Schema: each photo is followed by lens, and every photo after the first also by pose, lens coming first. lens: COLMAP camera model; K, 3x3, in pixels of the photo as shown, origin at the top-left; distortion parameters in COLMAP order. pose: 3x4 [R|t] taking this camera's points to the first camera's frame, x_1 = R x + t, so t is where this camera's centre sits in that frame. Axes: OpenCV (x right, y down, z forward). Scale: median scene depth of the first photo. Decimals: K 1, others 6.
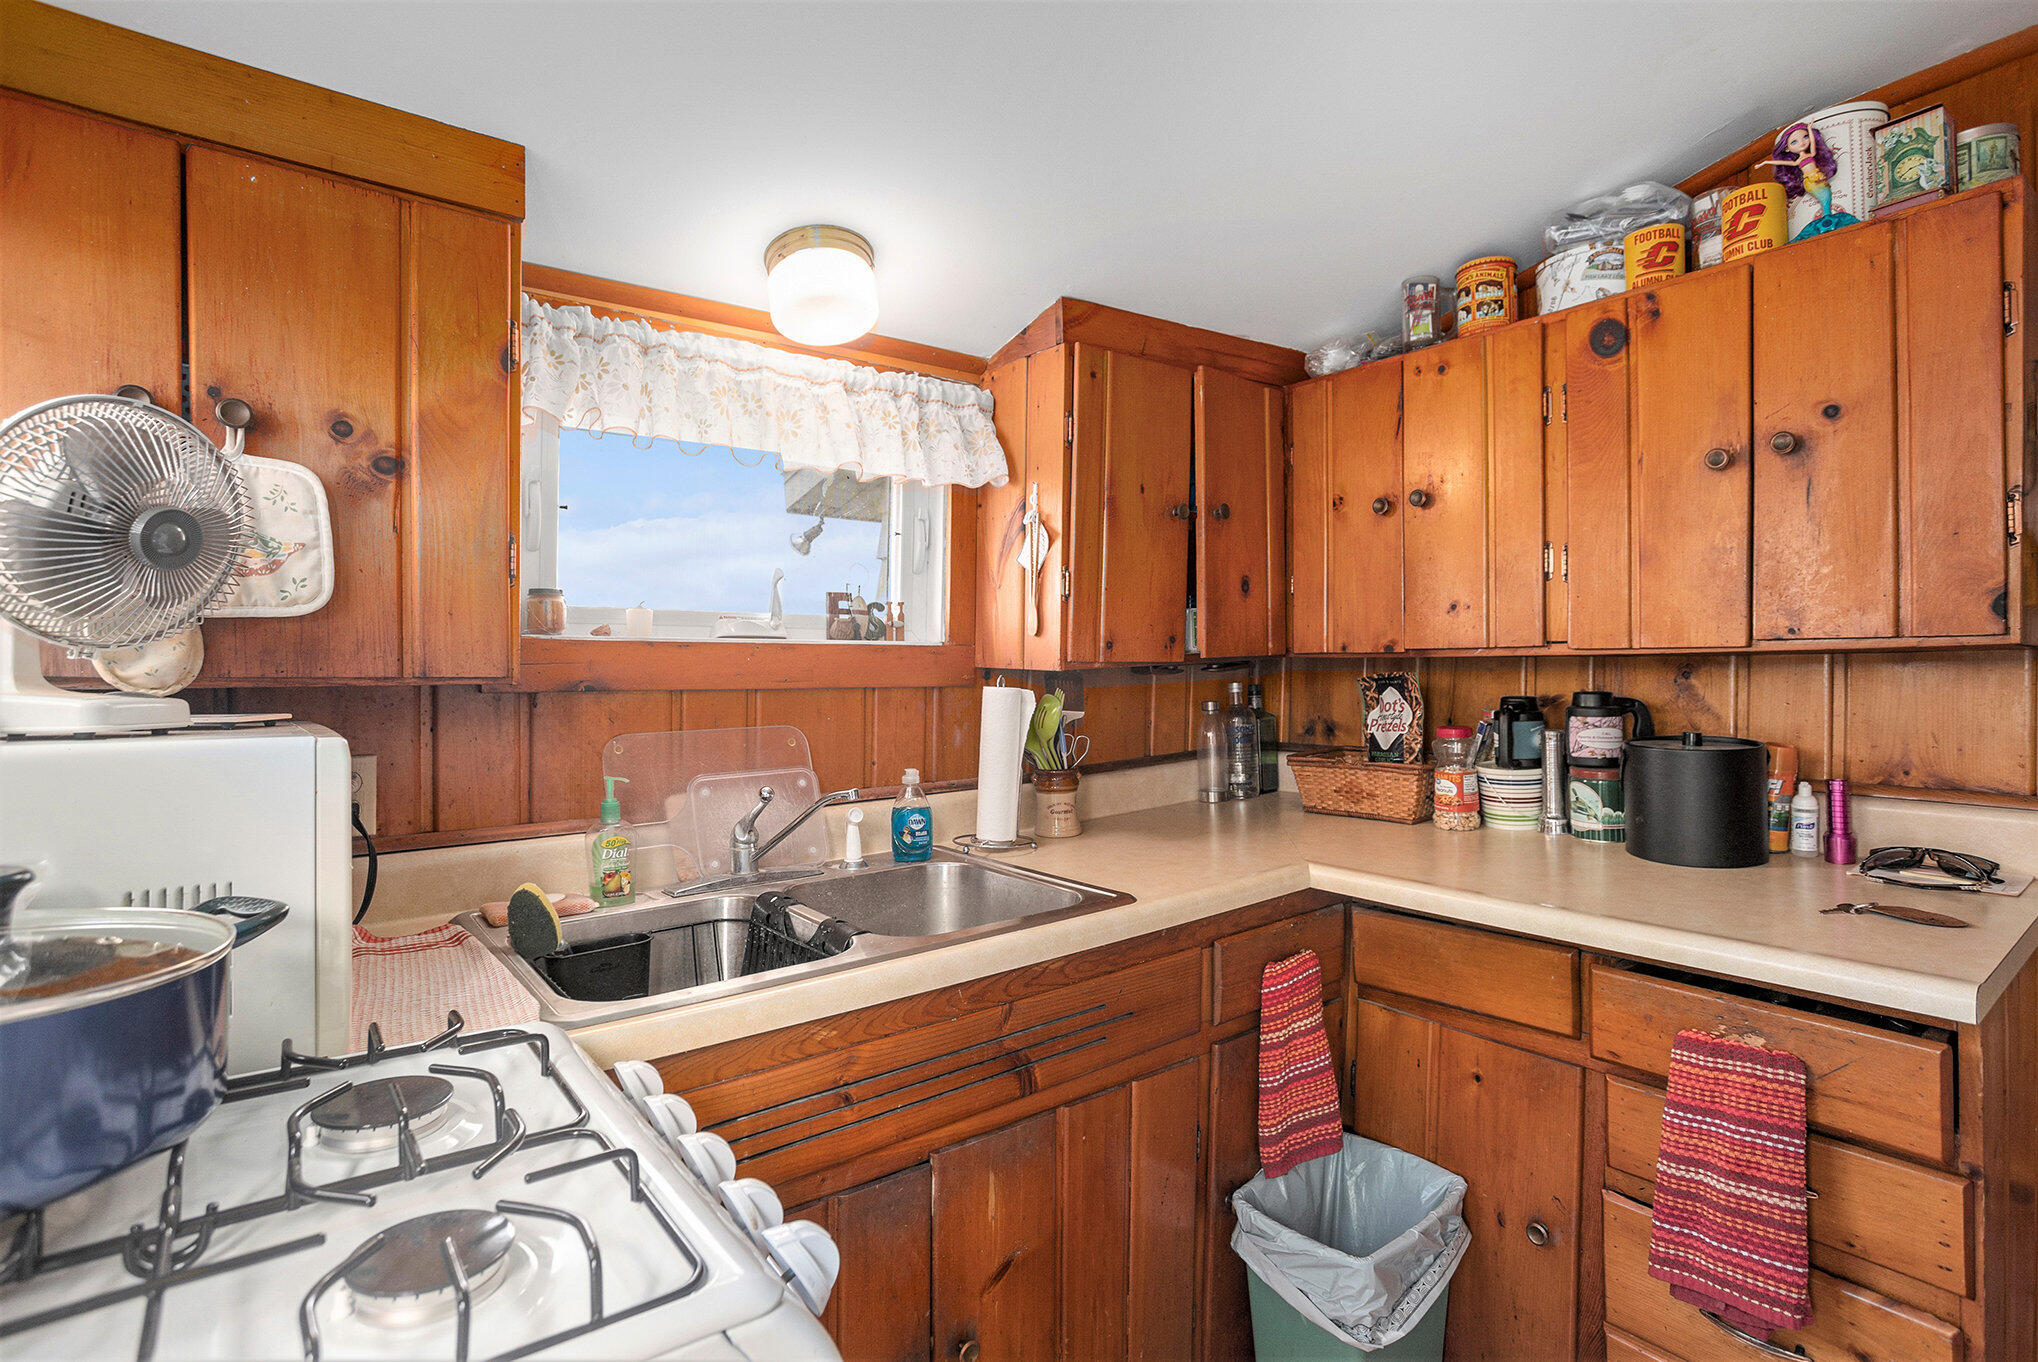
lens RADIAL K [[1004.1, 0, 1023.0], [0, 1004.1, 652.7], [0, 0, 1]] dist [-0.000803, 0.016745]
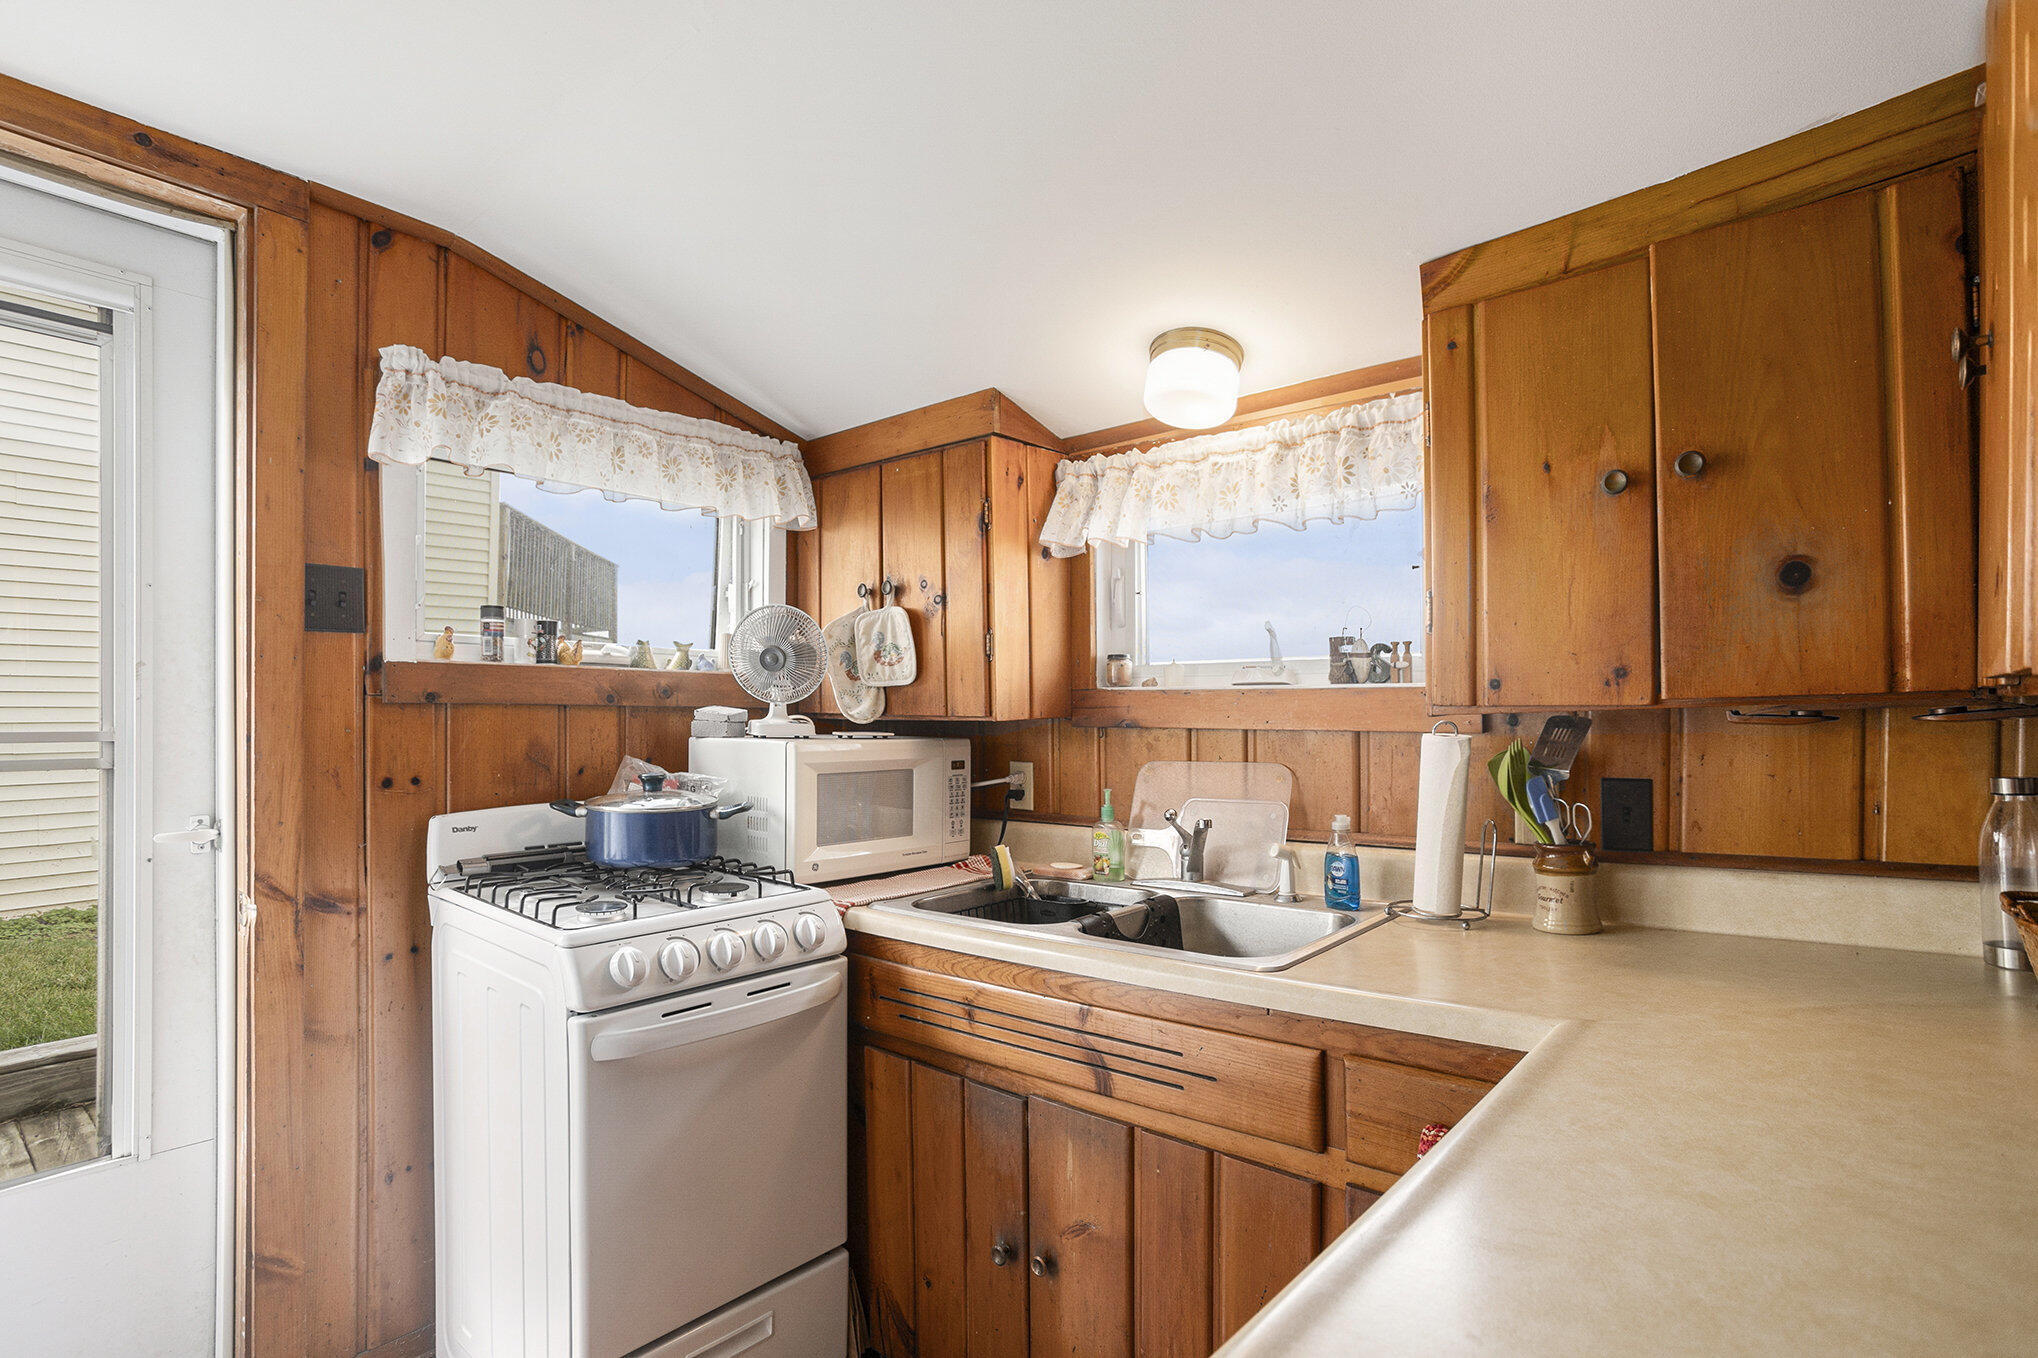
lens RADIAL K [[1019.3, 0, 1021.9], [0, 1019.3, 713.4], [0, 0, 1]] dist [0.000299, 0.000233]
pose [[0.214788, 0.008134, -0.976627, 0.795685], [0.015891, 0.999804, 0.011822, -0.000139], [0.976531, -0.018059, 0.214617, 0.492009]]
